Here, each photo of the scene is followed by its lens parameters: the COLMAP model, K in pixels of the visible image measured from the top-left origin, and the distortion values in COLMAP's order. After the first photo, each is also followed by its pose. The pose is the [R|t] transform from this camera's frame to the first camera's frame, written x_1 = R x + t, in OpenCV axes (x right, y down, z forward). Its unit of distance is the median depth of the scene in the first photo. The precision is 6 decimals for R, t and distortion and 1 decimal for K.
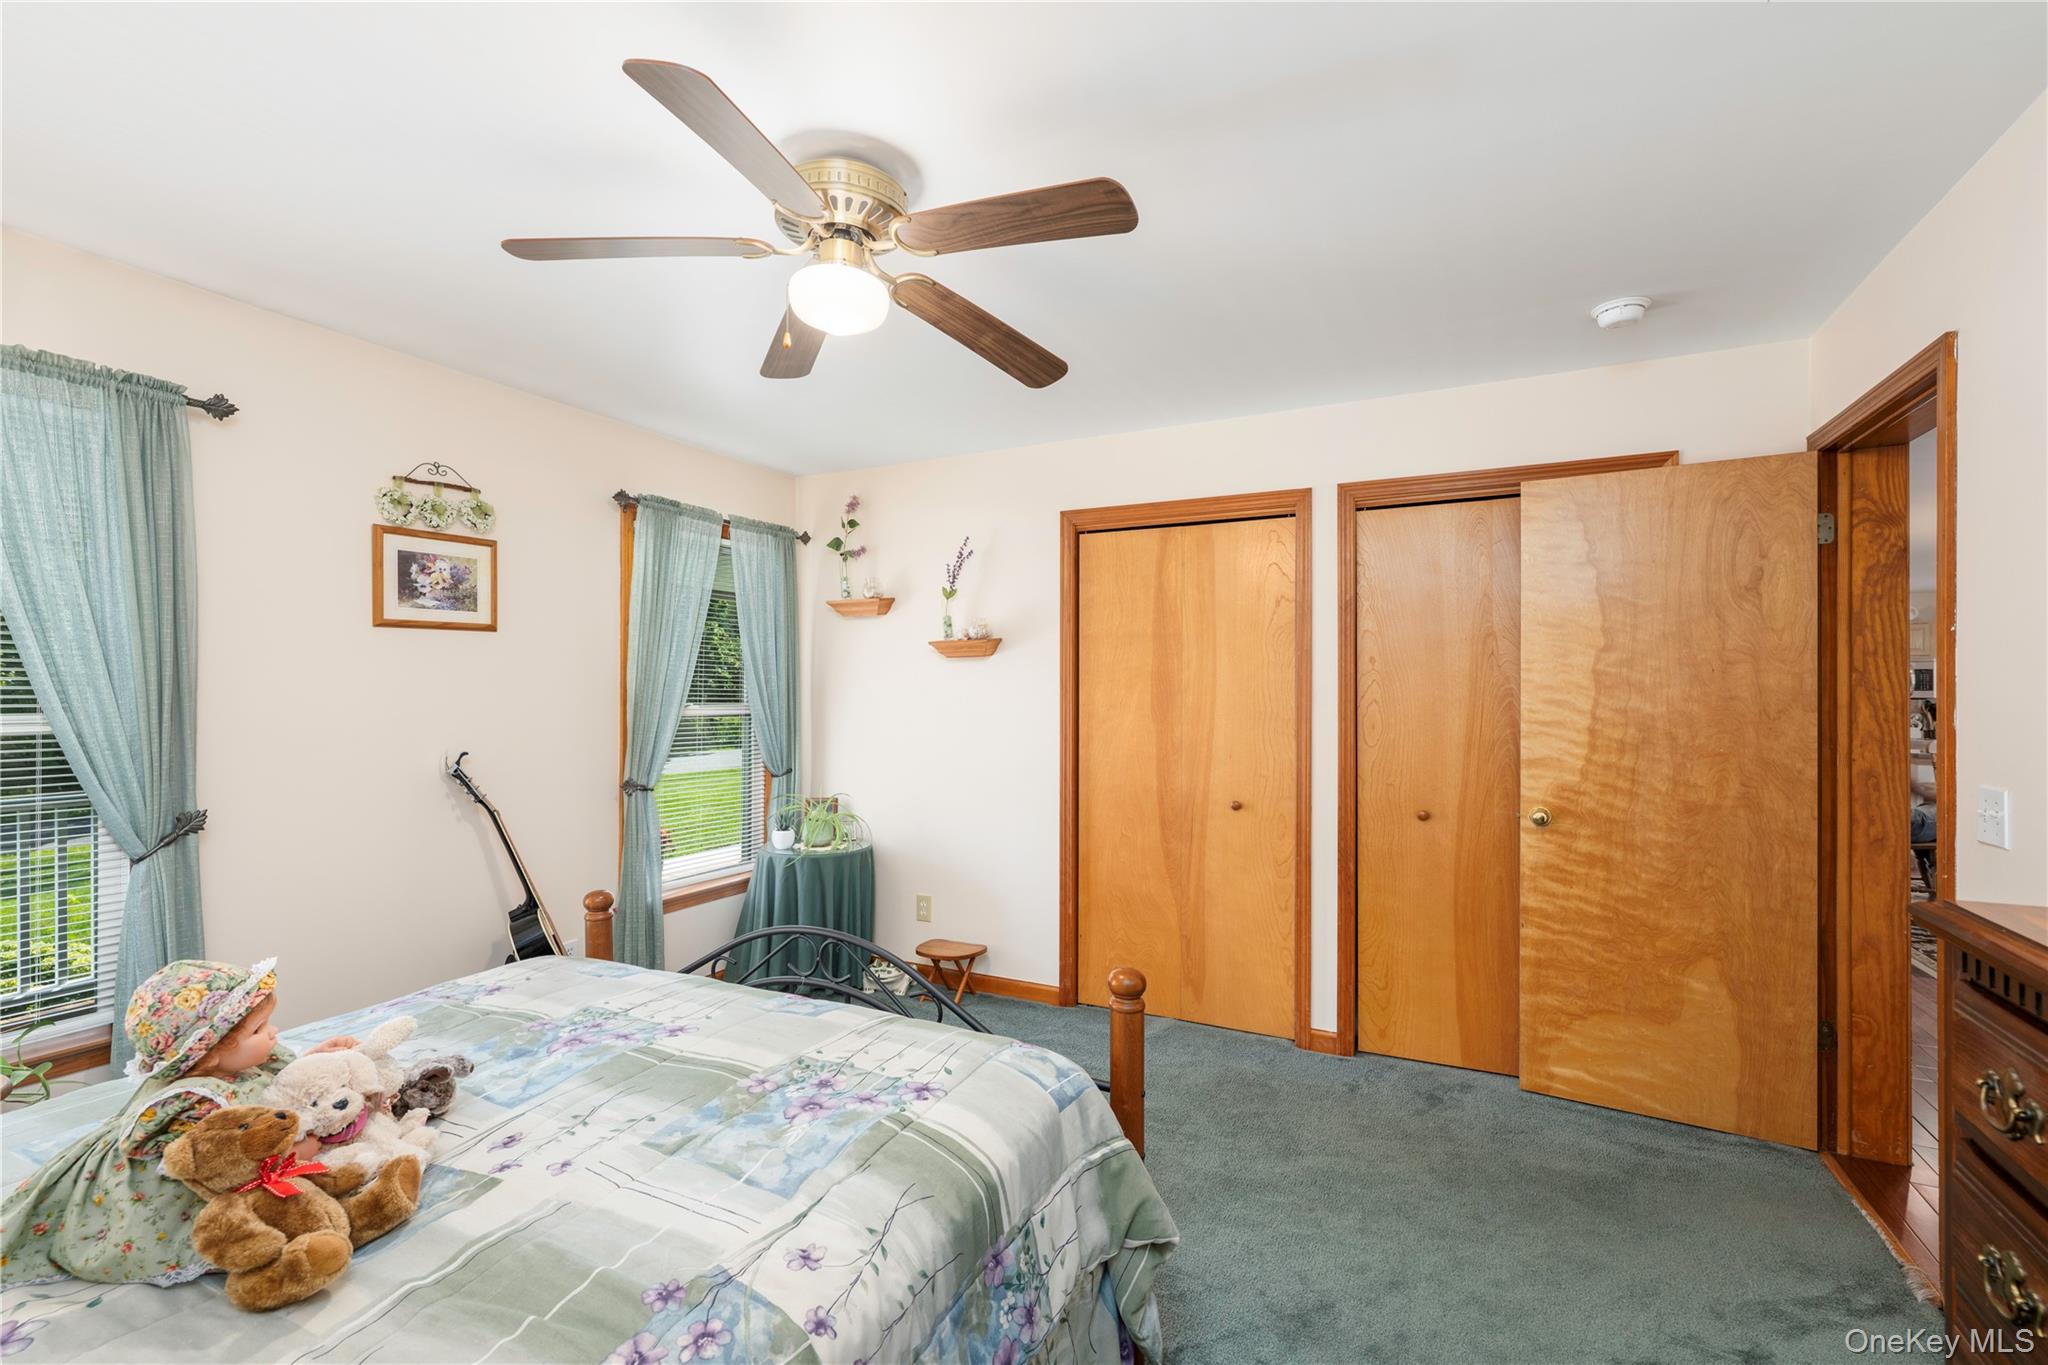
lens RADIAL K [[906.6, 0, 1021.9], [0, 906.6, 690.7], [0, 0, 1]] dist [-0.001262, 0.001668]
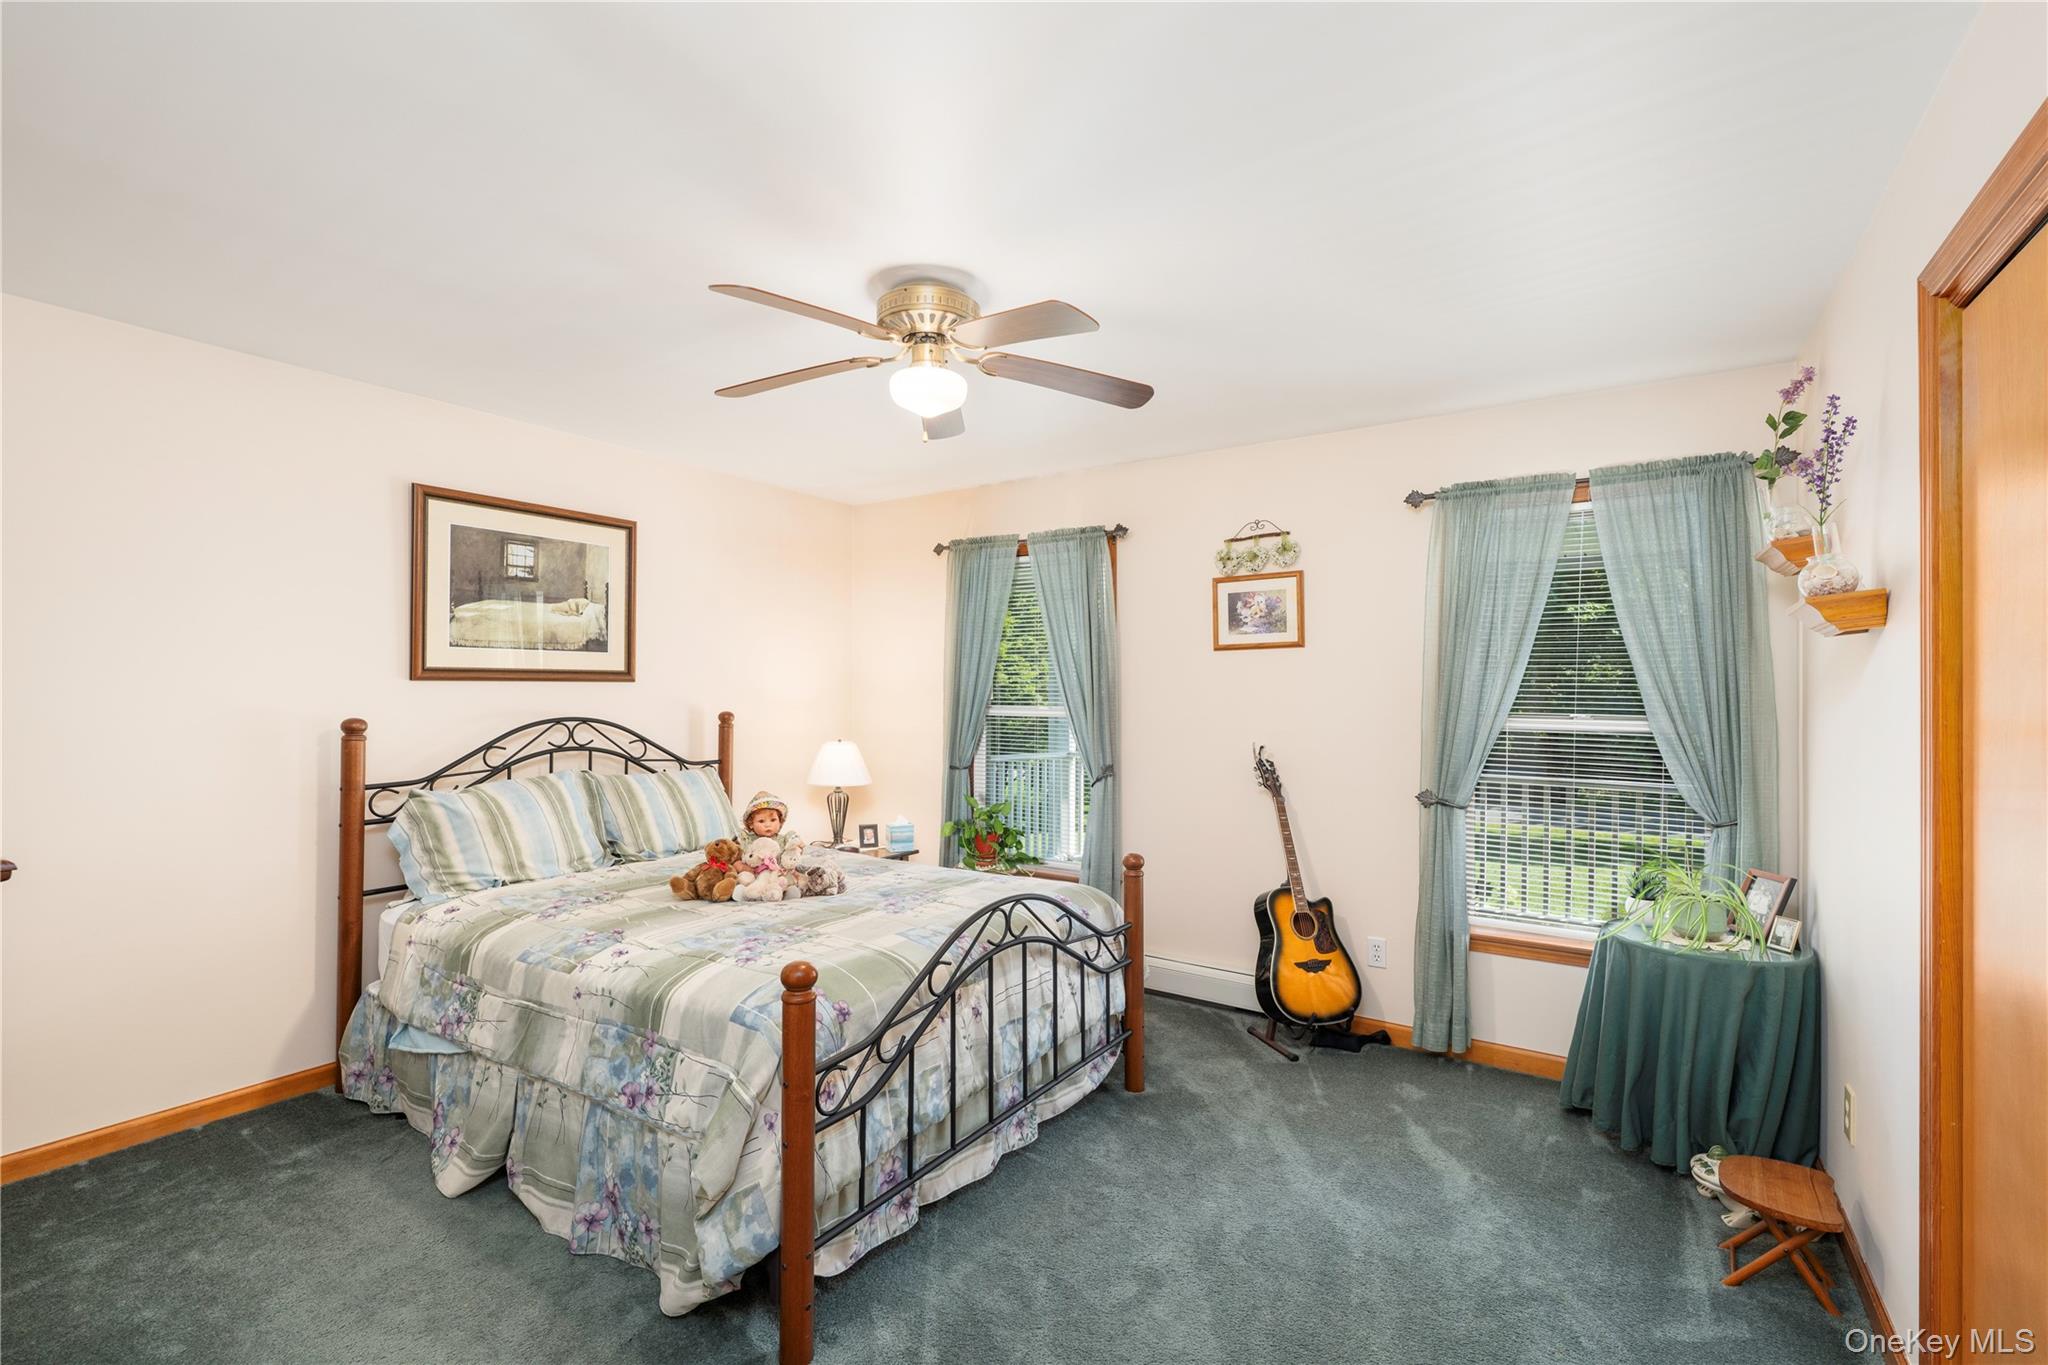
lens RADIAL K [[906.6, 0, 1023.1], [0, 906.6, 684.0], [0, 0, 1]] dist [-0.001262, 0.001668]
pose [[-0.123032, -0.013532, -0.992310, 0.675889], [-0.006997, 0.999894, -0.012768, 0.000624], [0.992378, 0.005372, -0.123114, 0.832596]]
